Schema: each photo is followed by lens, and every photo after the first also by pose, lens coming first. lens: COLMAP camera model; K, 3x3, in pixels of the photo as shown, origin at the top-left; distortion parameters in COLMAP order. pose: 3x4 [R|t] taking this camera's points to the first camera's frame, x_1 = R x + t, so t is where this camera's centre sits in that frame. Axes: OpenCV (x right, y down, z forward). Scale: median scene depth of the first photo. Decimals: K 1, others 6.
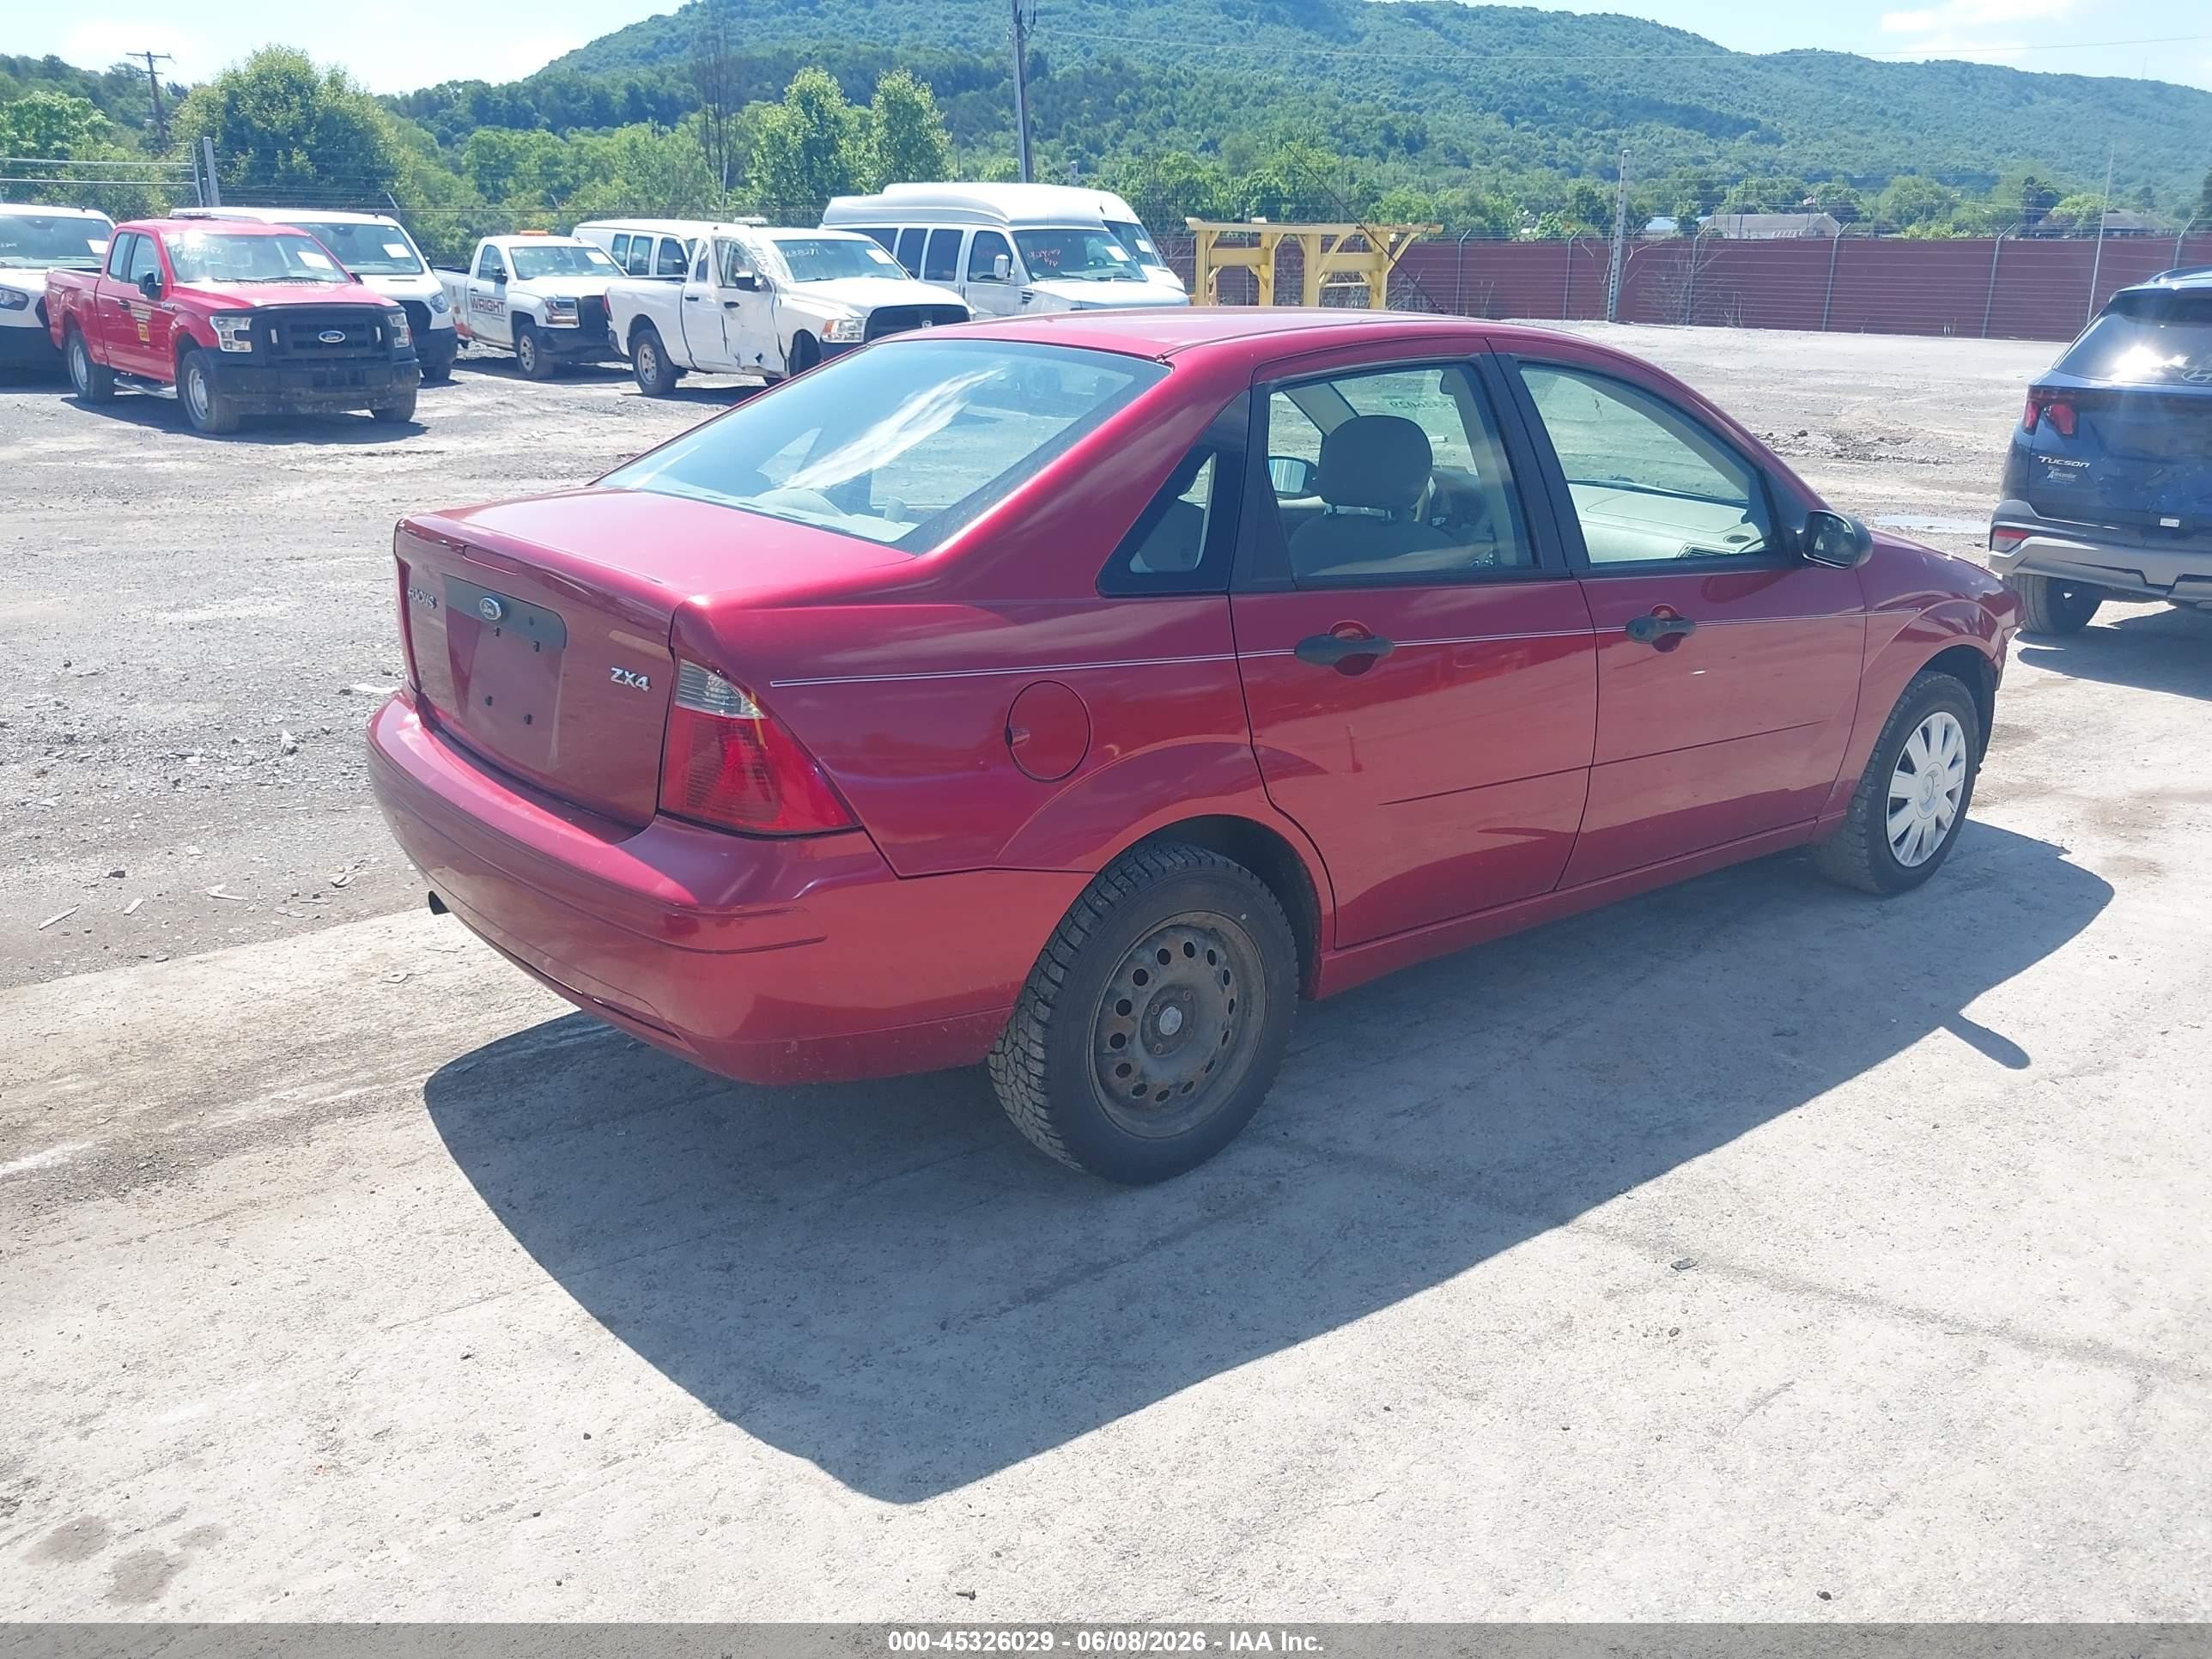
lens RADIAL K [[1803.2, 0, 1121.3], [0, 1803.2, 841.5], [0, 0, 1]] dist [0.003934, -0.006919]
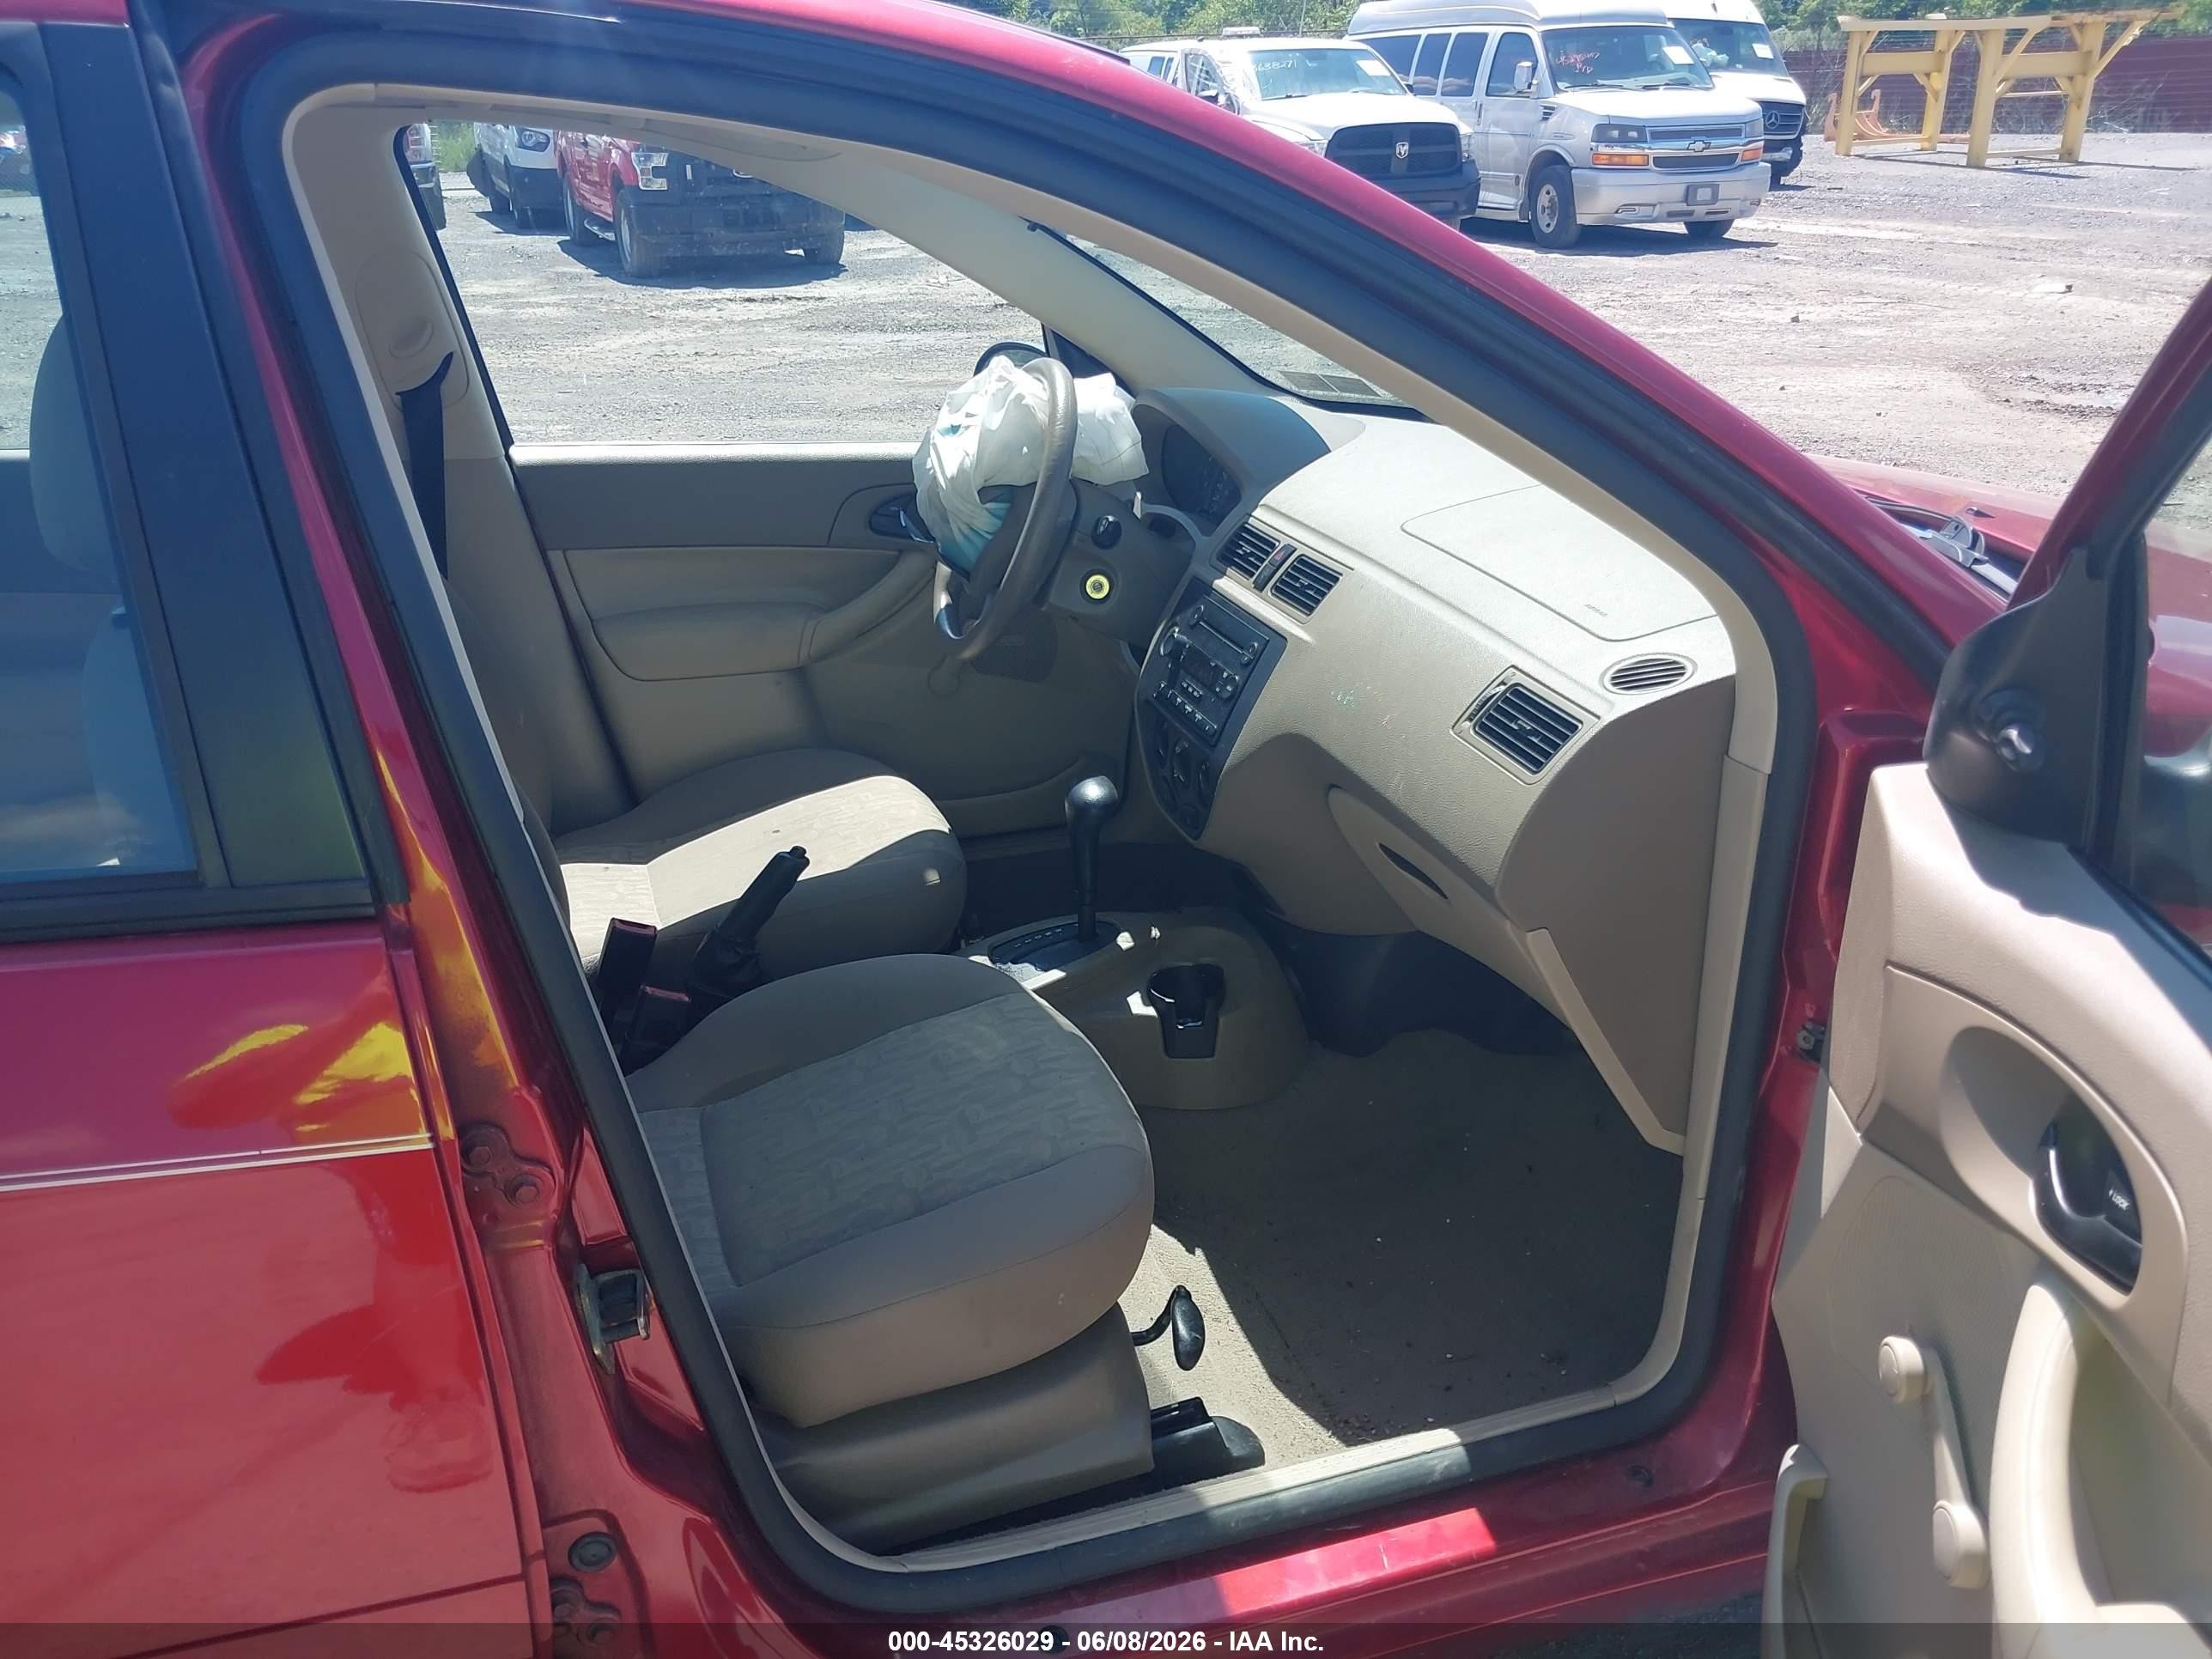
lens RADIAL K [[1809.8, 0, 1106.0], [0, 1809.8, 829.5], [0, 0, 1]] dist [-0.014700, 0.000740]
pose [[0.926872, 0.116300, -0.356907, 0.089818], [-0.089791, 0.991884, 0.090026, -0.035257], [0.364481, -0.051395, 0.929792, 0.149433]]
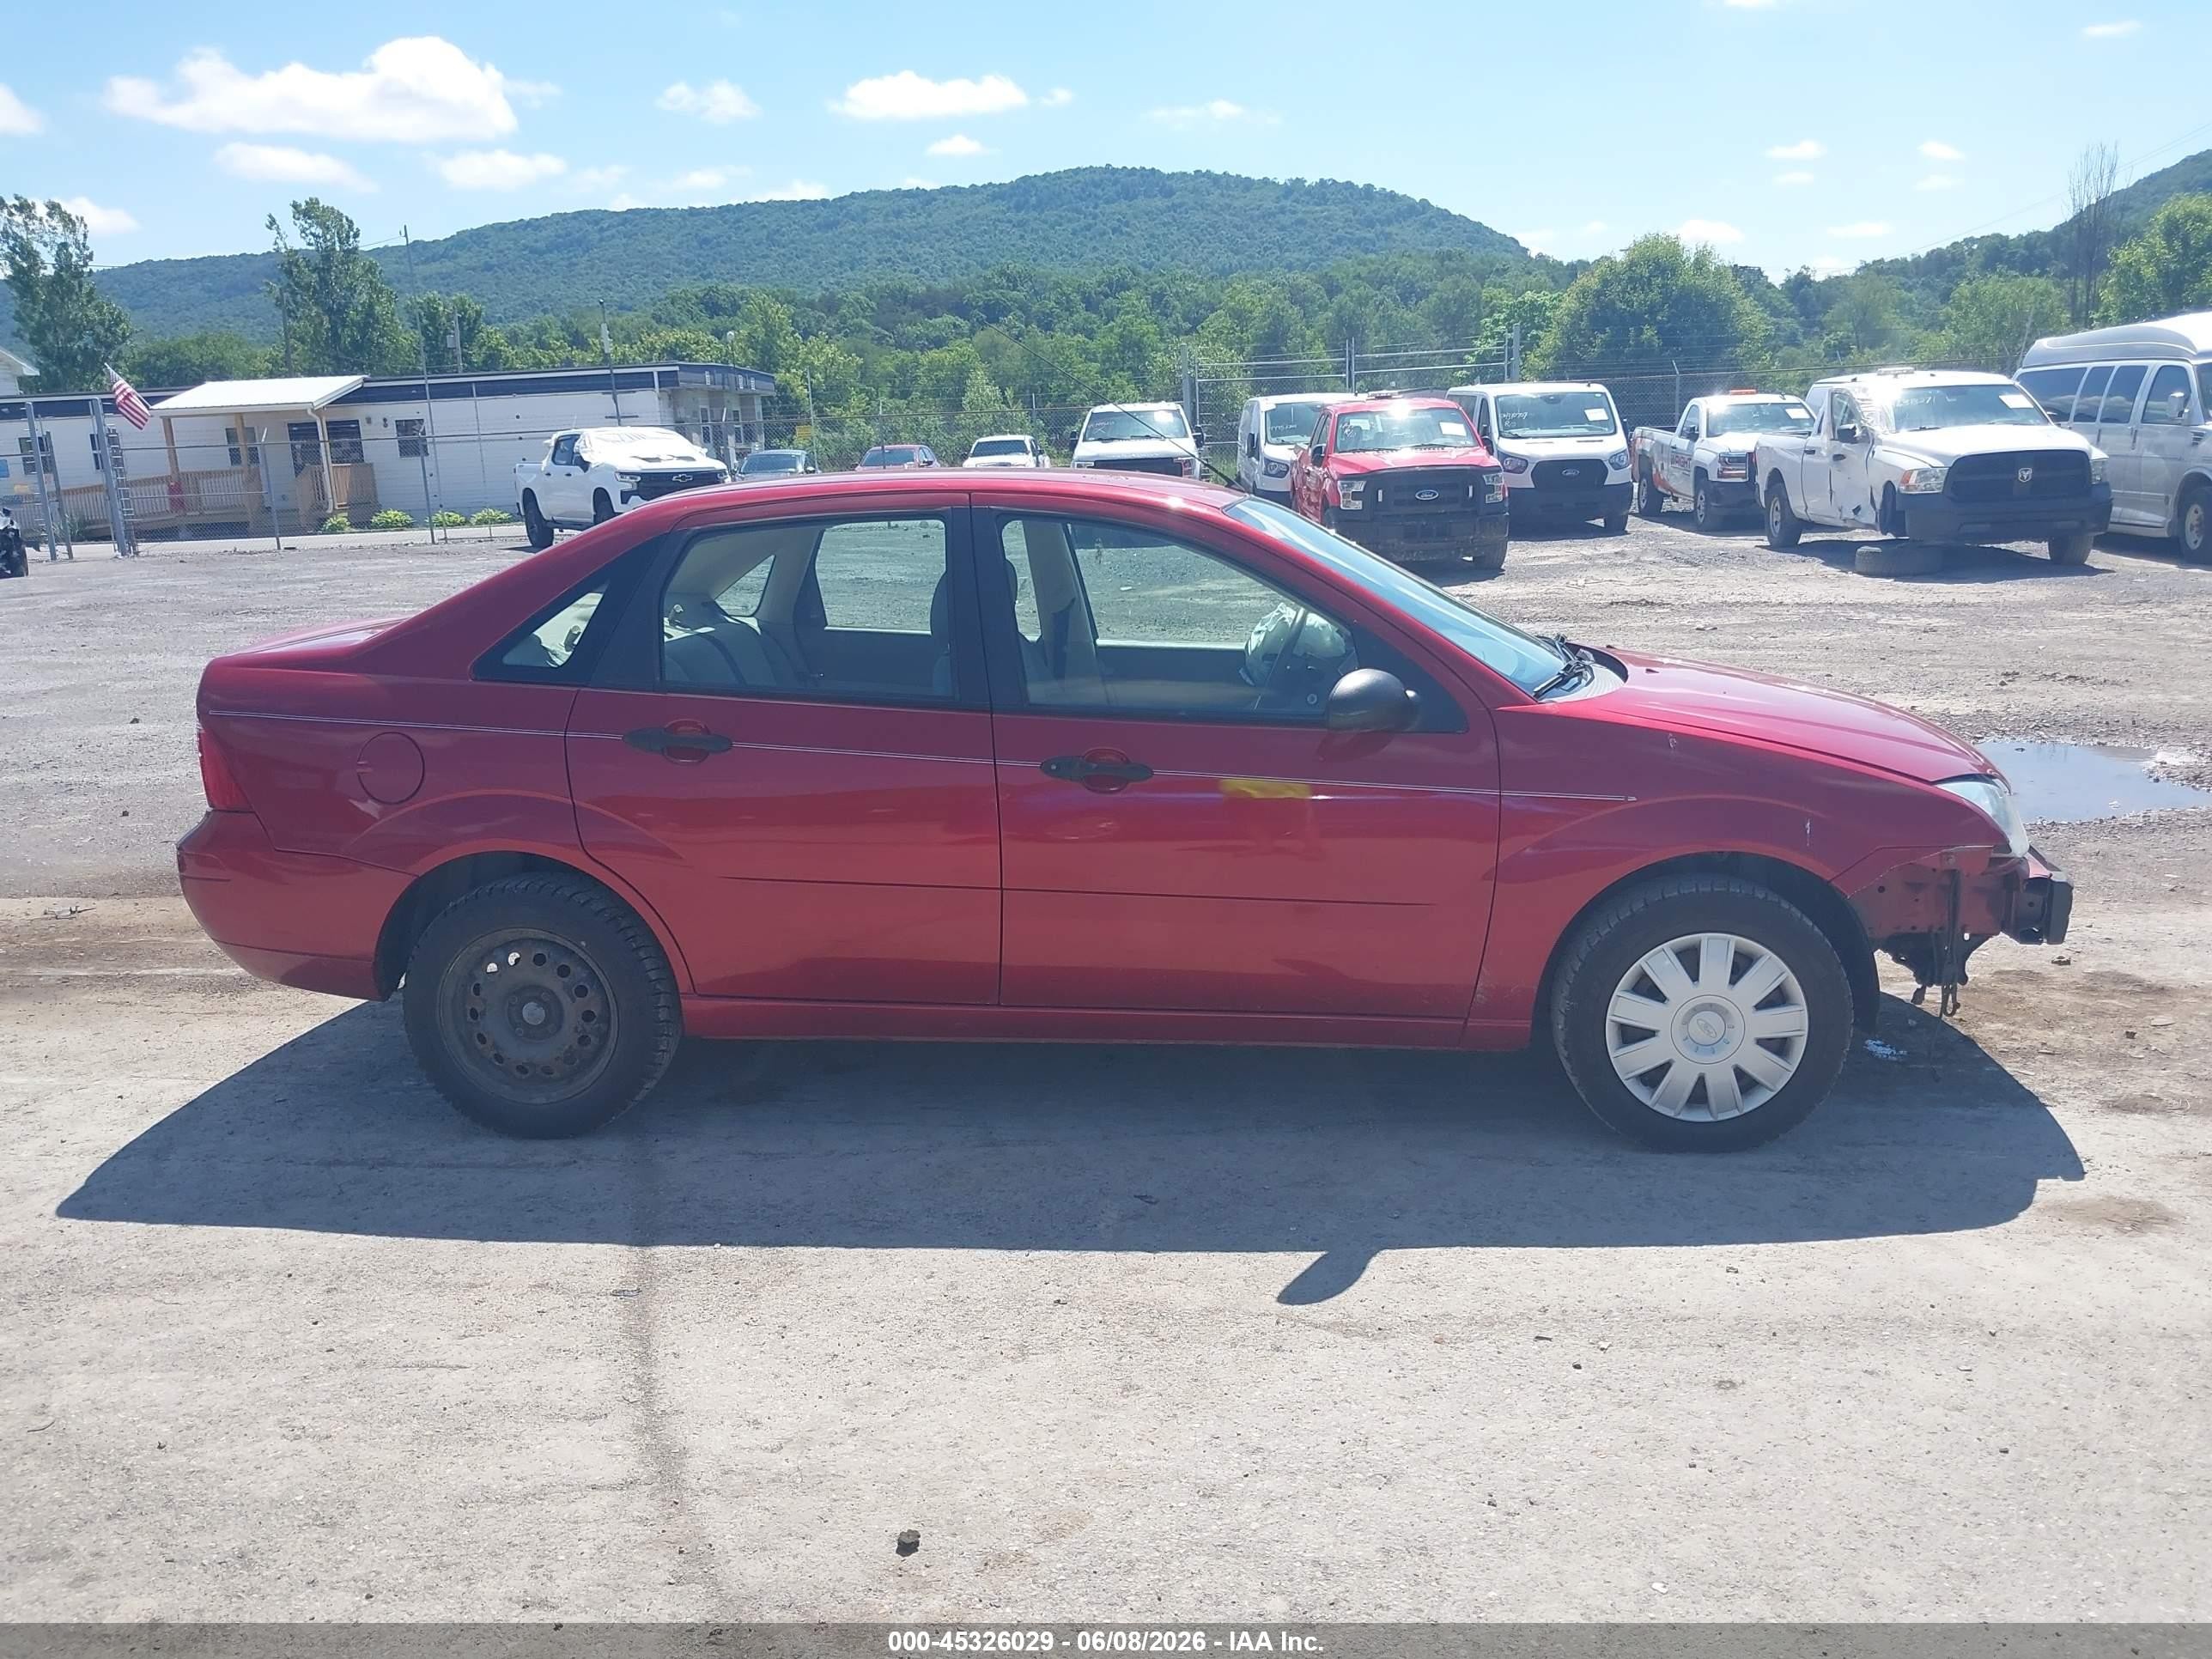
lens RADIAL K [[1803.2, 0, 1121.3], [0, 1803.2, 841.5], [0, 0, 1]] dist [0.003934, -0.006919]
pose [[0.707888, 0.122274, -0.695660, 0.202464], [-0.178130, 0.983972, -0.008312, -0.014373], [0.683494, 0.129802, 0.718323, 0.056966]]
